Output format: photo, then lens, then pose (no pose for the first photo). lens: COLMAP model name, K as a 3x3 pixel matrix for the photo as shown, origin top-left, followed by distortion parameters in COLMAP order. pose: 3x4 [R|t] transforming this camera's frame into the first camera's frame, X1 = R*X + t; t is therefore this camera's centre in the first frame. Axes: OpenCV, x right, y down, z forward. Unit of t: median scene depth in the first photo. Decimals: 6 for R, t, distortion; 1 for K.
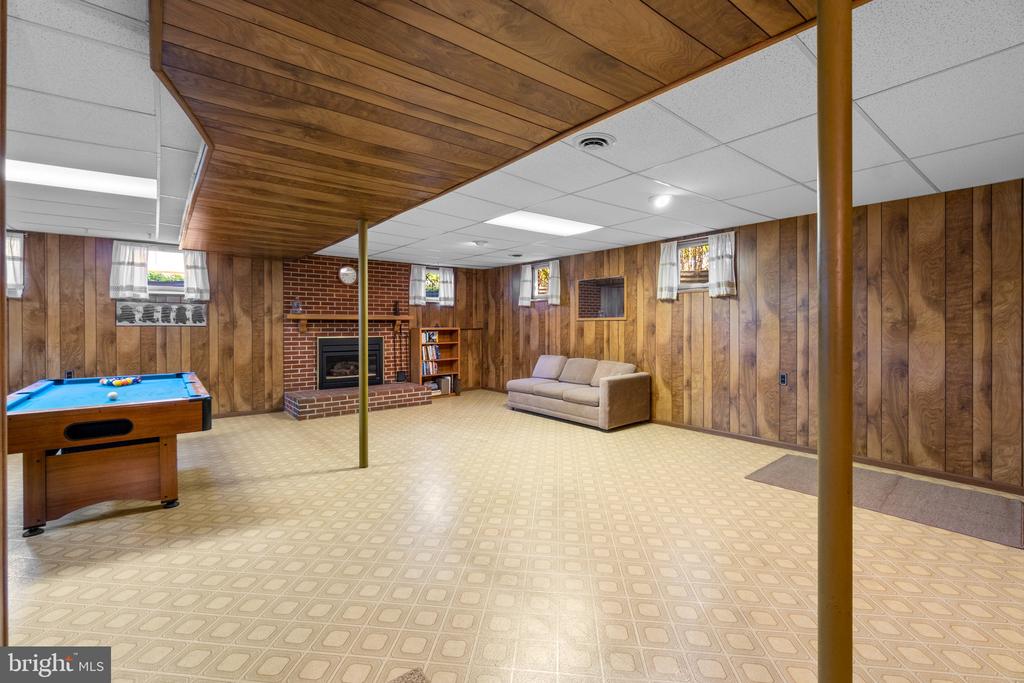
lens RADIAL K [[447.3, 0, 507.5], [0, 447.3, 326.8], [0, 0, 1]] dist [-0.003111, -0.000610]
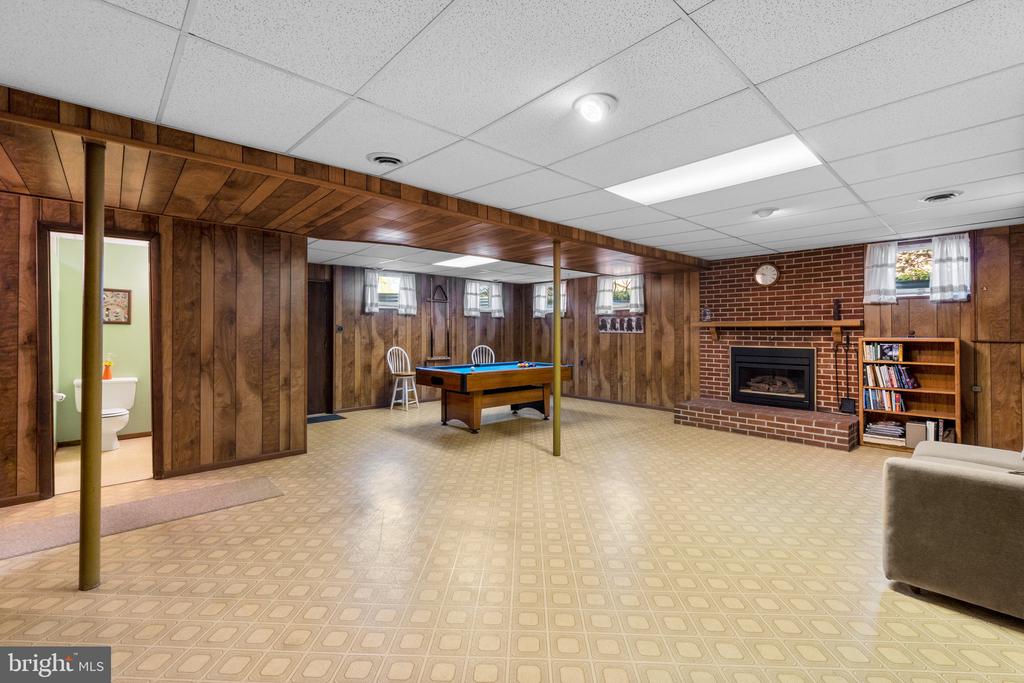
lens RADIAL K [[447.3, 0, 511.1], [0, 447.3, 333.1], [0, 0, 1]] dist [-0.003111, -0.000610]
pose [[0.065577, 0.004785, -0.997836, 0.512242], [-0.005804, 0.999973, 0.004414, -0.005188], [0.997831, 0.005502, 0.065603, 0.498918]]
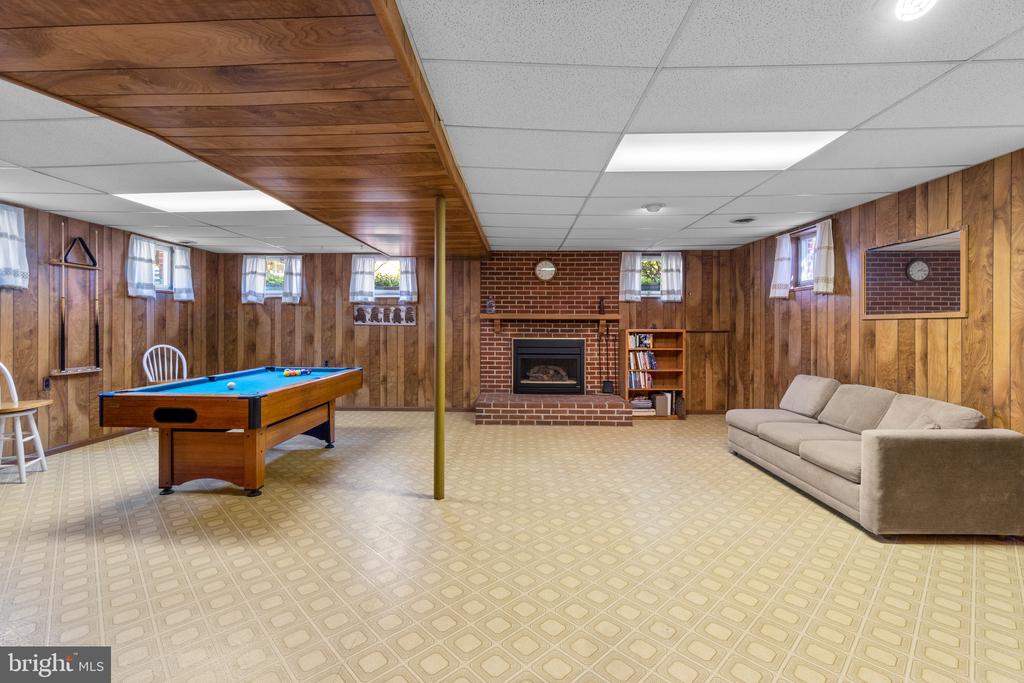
lens RADIAL K [[447.3, 0, 507.6], [0, 447.3, 326.9], [0, 0, 1]] dist [-0.003111, -0.000610]
pose [[0.761246, 0.007213, -0.648423, 0.190849], [-0.008199, 0.999965, 0.001498, -0.001582], [0.648411, 0.004176, 0.761279, 0.285247]]
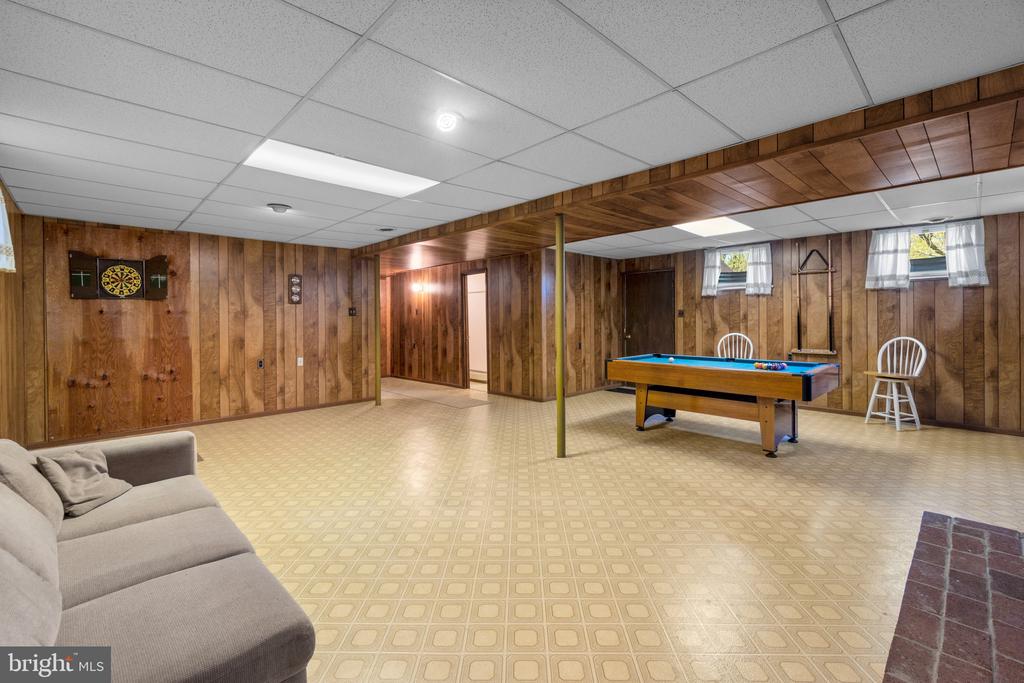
lens RADIAL K [[447.3, 0, 506.1], [0, 447.3, 320.5], [0, 0, 1]] dist [-0.003111, -0.000610]
pose [[-0.997355, 0.011077, -0.071838, -0.072408], [0.010530, 0.999913, 0.007982, -0.004487], [0.071920, 0.007204, -0.997384, 1.236428]]
